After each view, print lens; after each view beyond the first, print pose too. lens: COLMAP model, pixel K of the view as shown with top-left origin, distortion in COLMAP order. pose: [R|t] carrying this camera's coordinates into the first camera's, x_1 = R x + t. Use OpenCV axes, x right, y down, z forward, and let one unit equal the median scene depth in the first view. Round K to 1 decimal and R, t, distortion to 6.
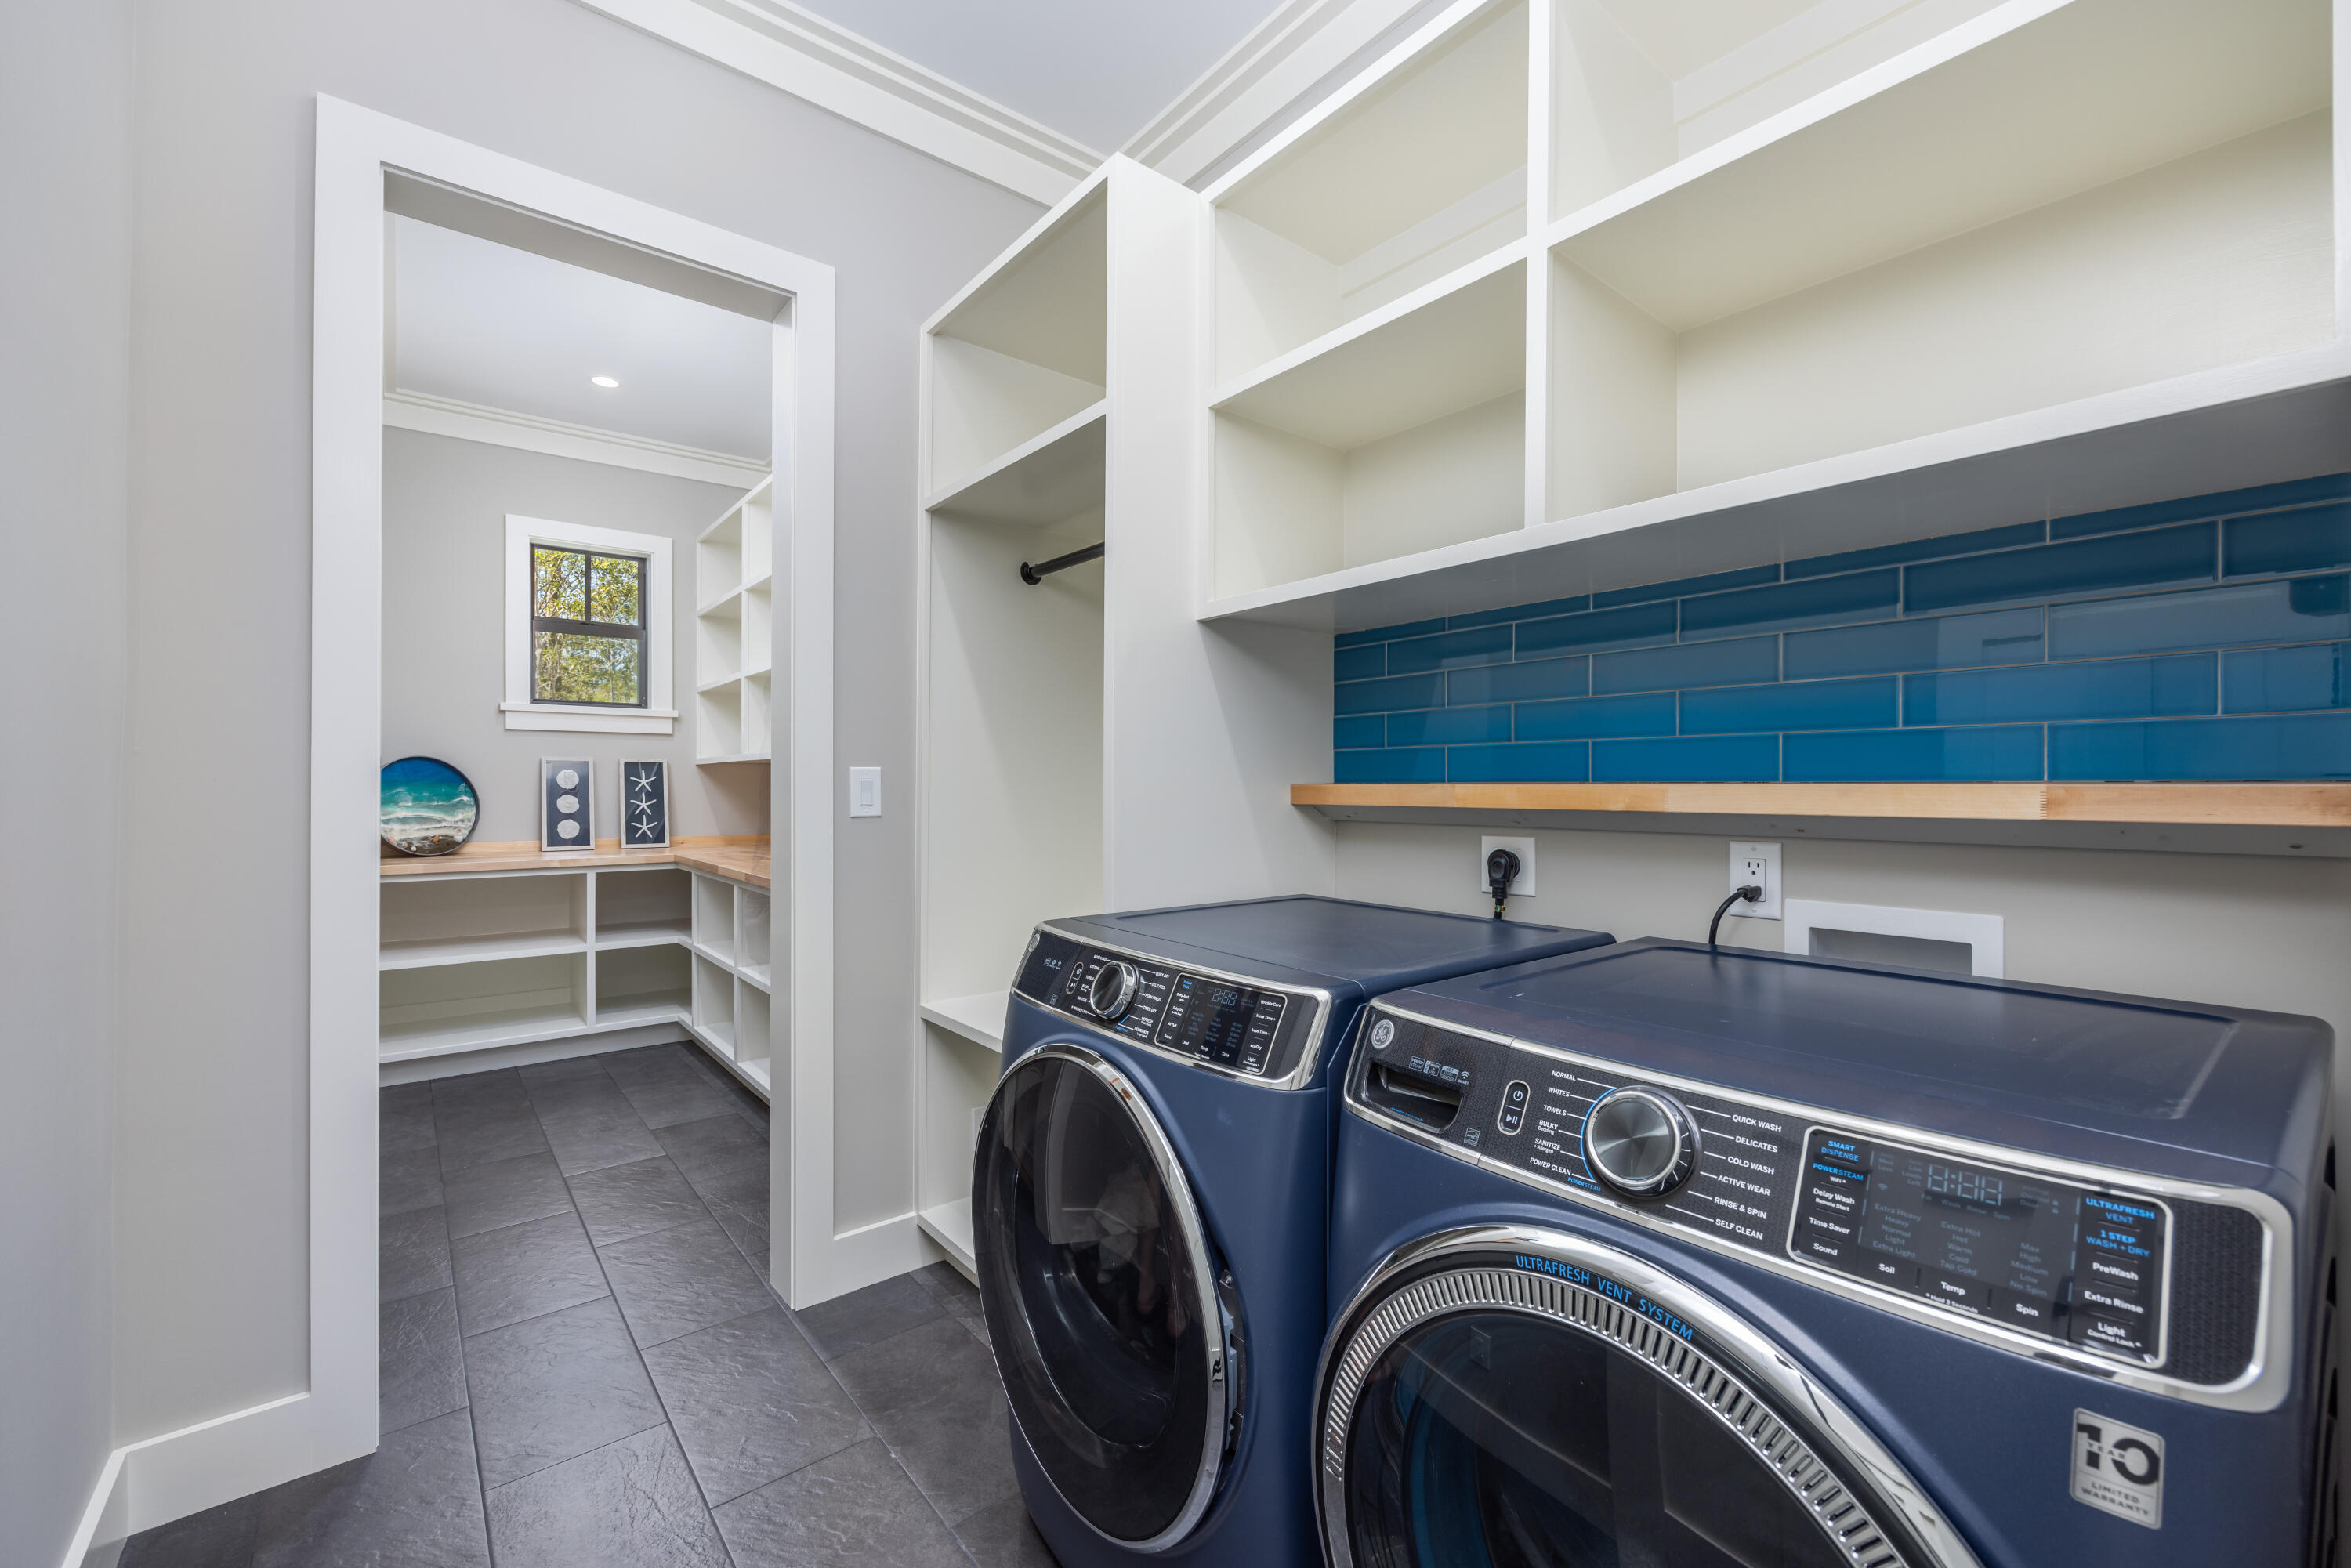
lens RADIAL K [[968.6, 0, 1179.0], [0, 968.6, 782.2], [0, 0, 1]] dist [-0.011055, 0.001727]
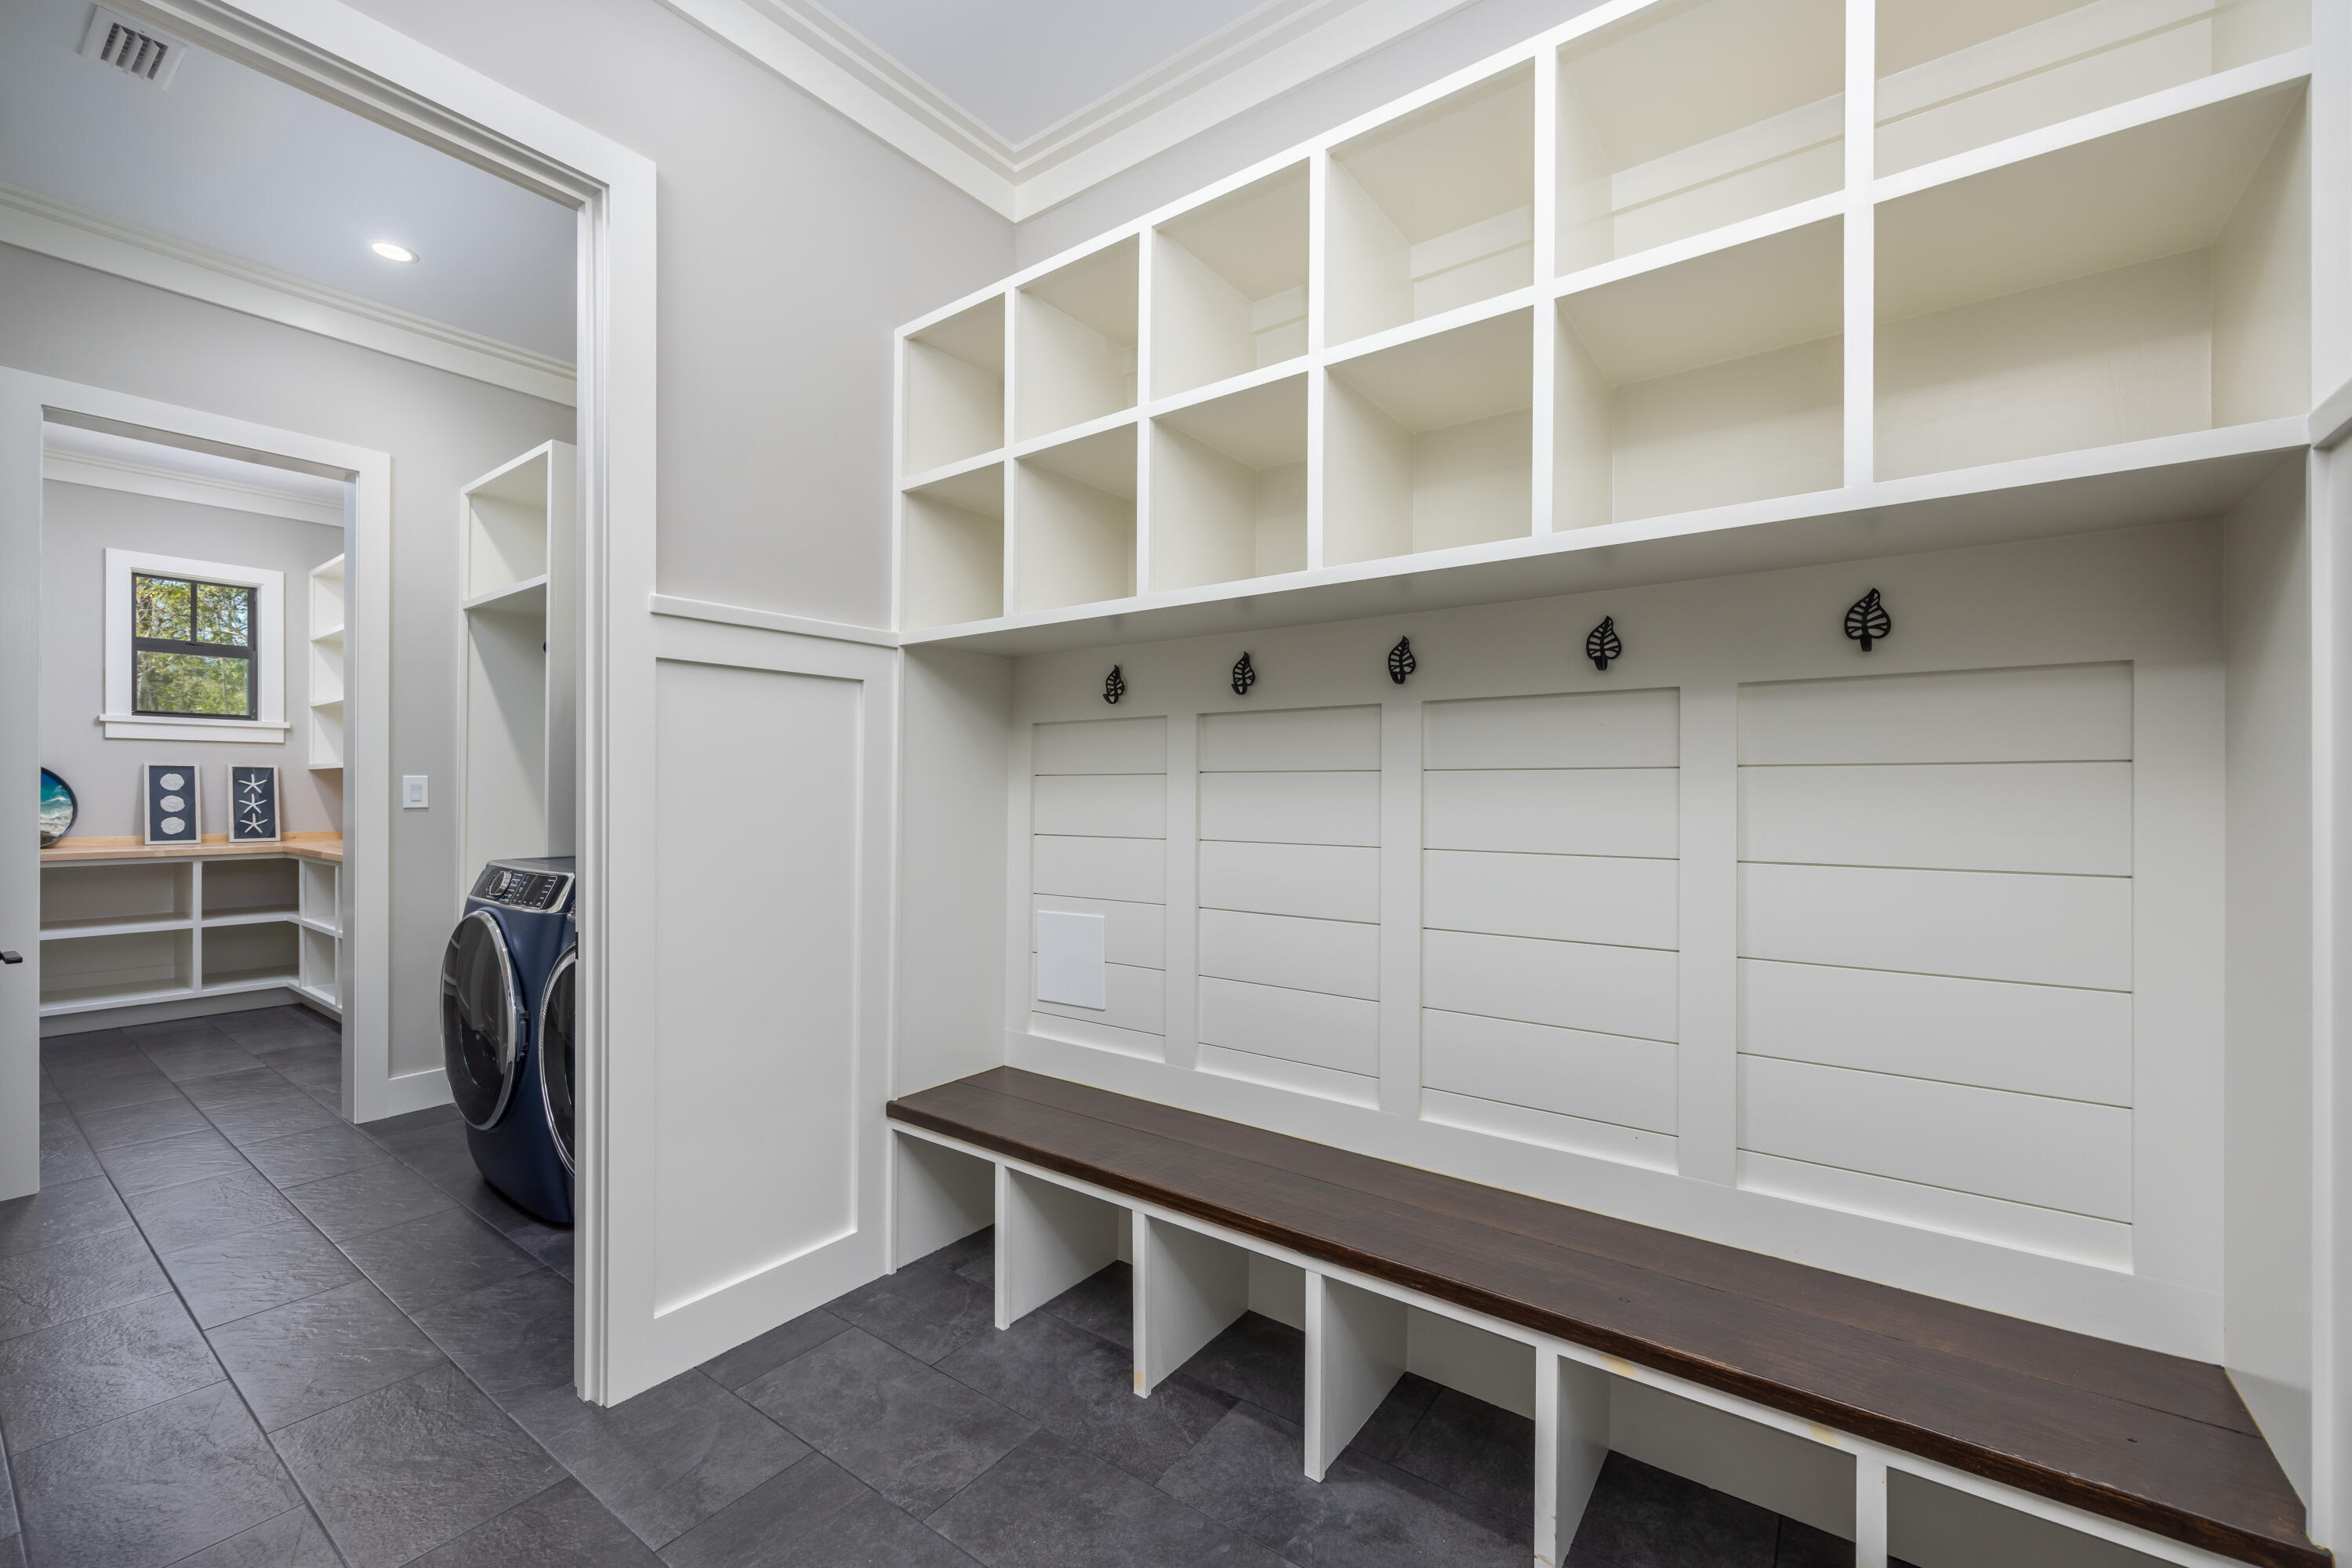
lens RADIAL K [[969.0, 0, 1192.9], [0, 969.0, 788.3], [0, 0, 1]] dist [-0.011055, 0.001727]
pose [[0.966940, 0.002150, 0.254994, 0.252497], [-0.002595, 0.999996, 0.001407, -0.000172], [-0.254990, -0.002022, 0.966942, -0.418103]]
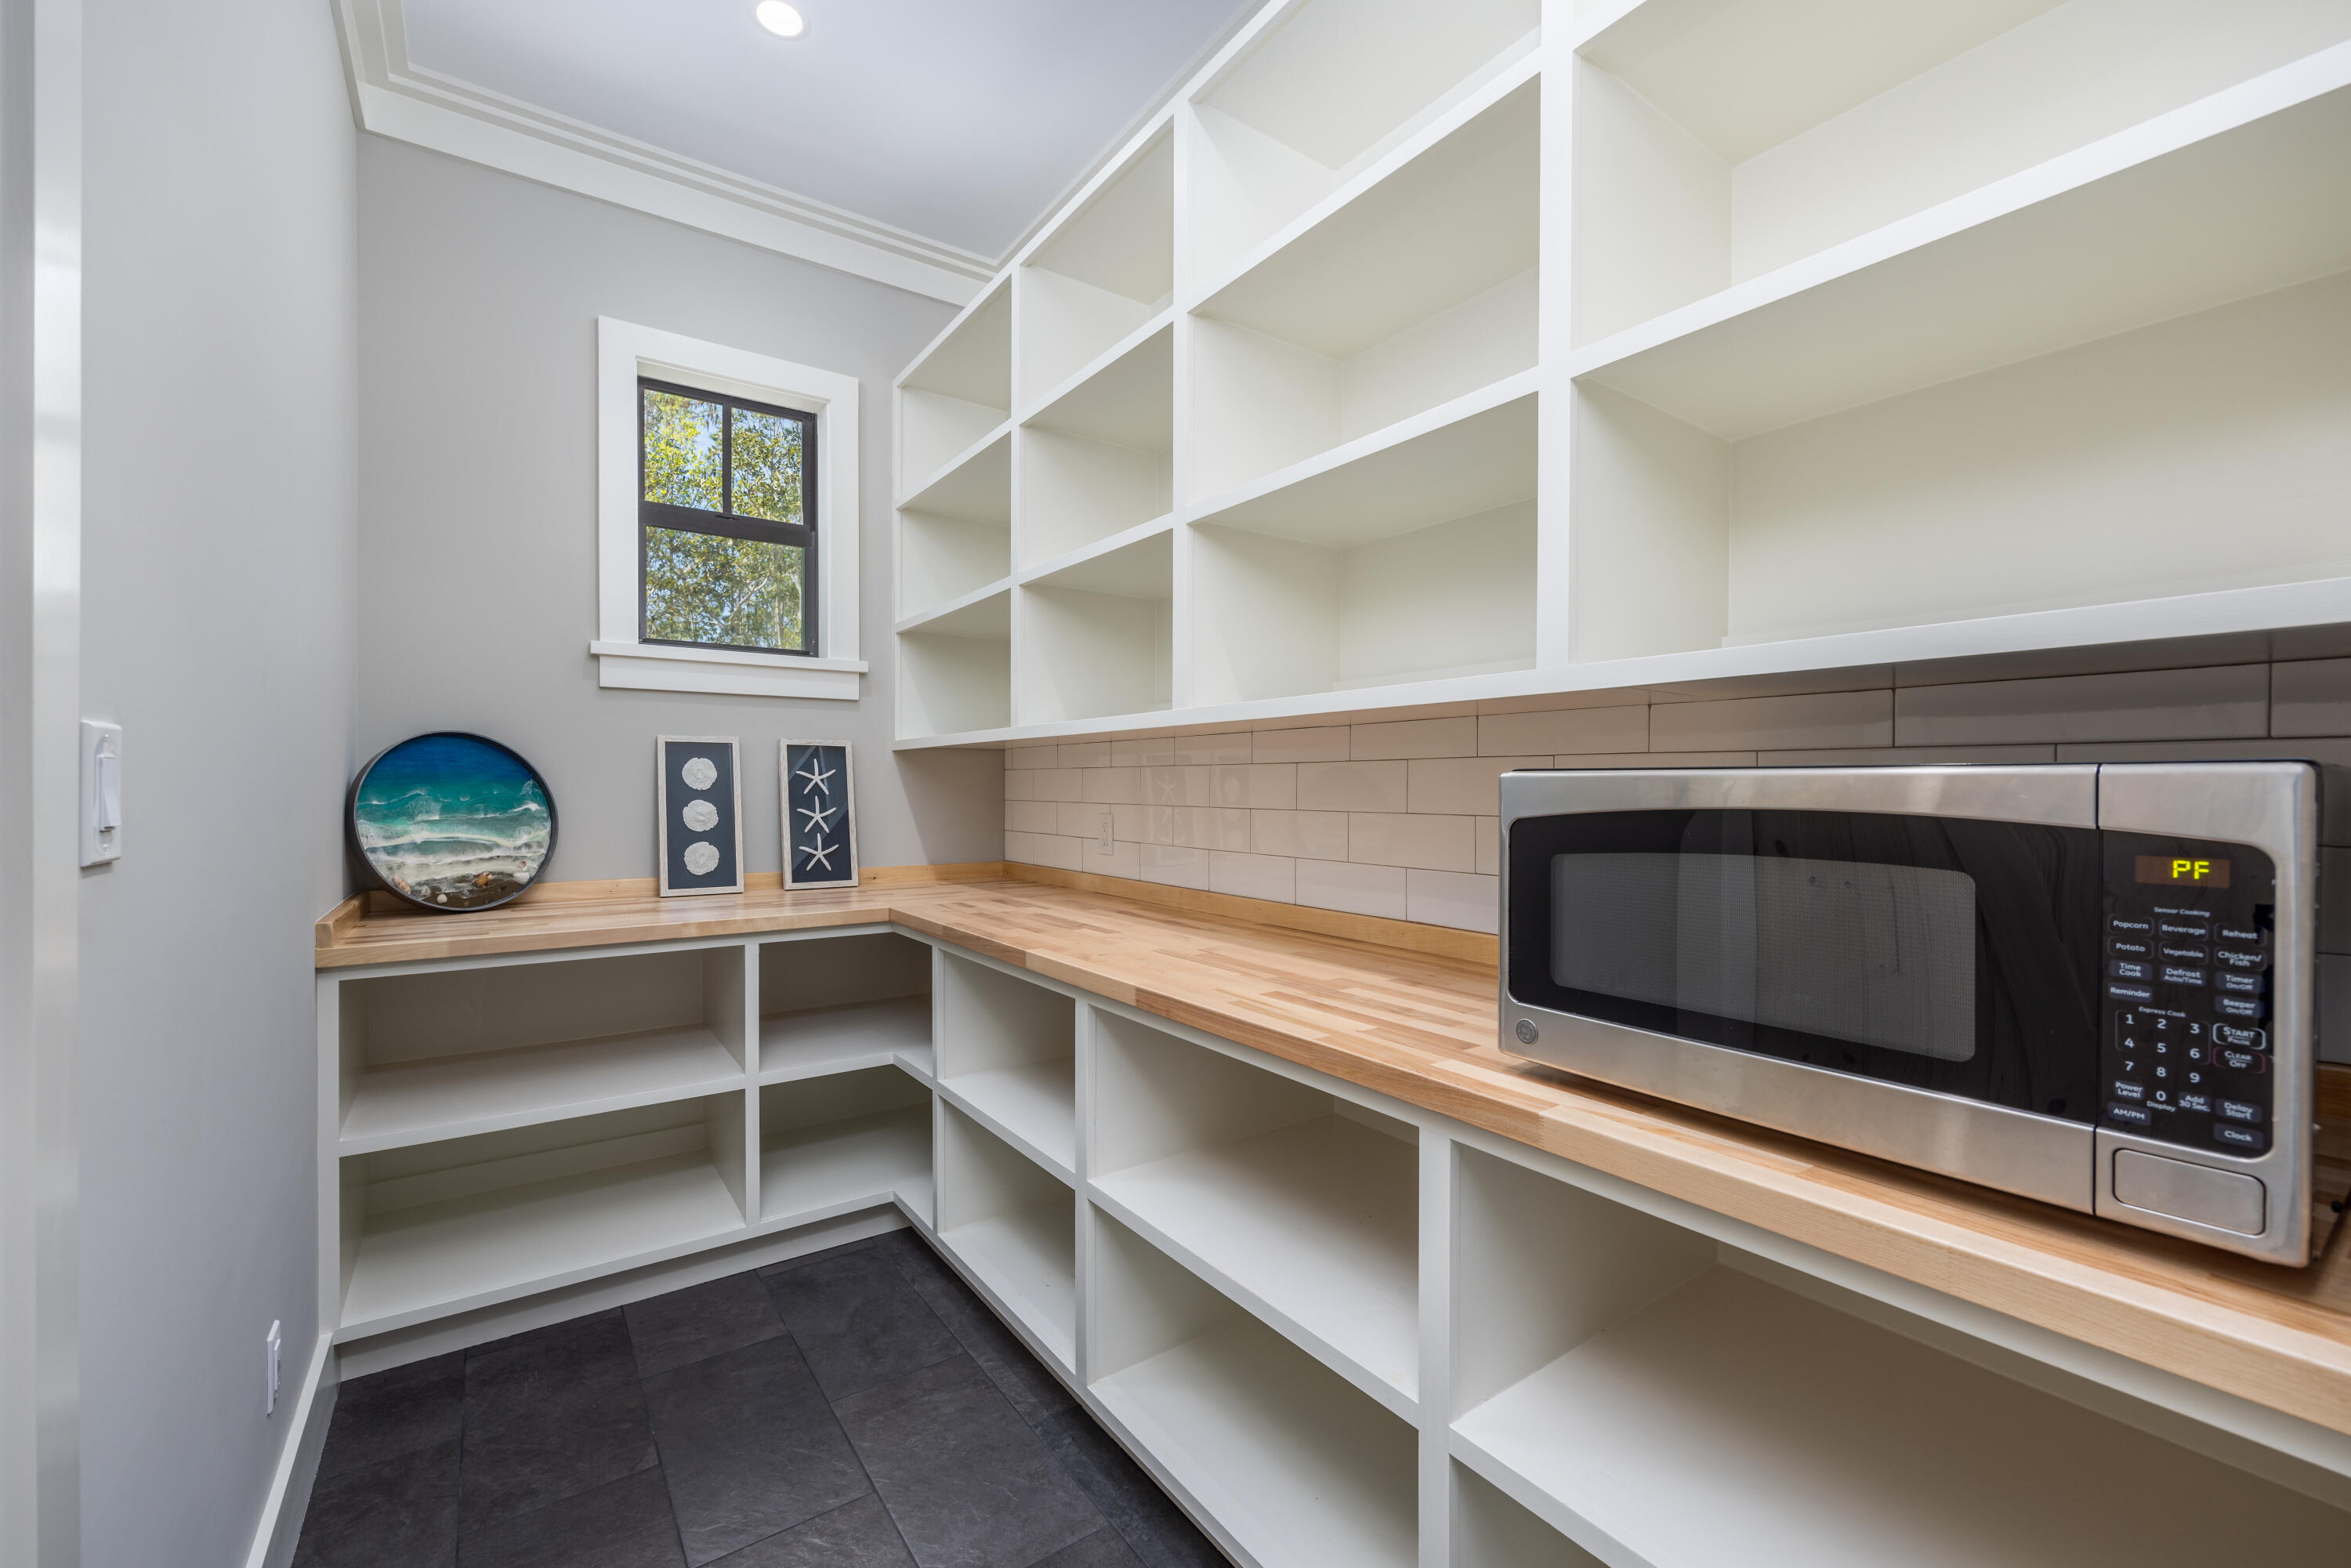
lens RADIAL K [[968.6, 0, 1159.1], [0, 968.6, 787.6], [0, 0, 1]] dist [-0.011055, 0.001727]
pose [[0.997007, 0.001675, -0.077288, -0.317608], [-0.001154, 0.999976, 0.006792, 0.001418], [0.077298, -0.006683, 0.996986, 0.445725]]
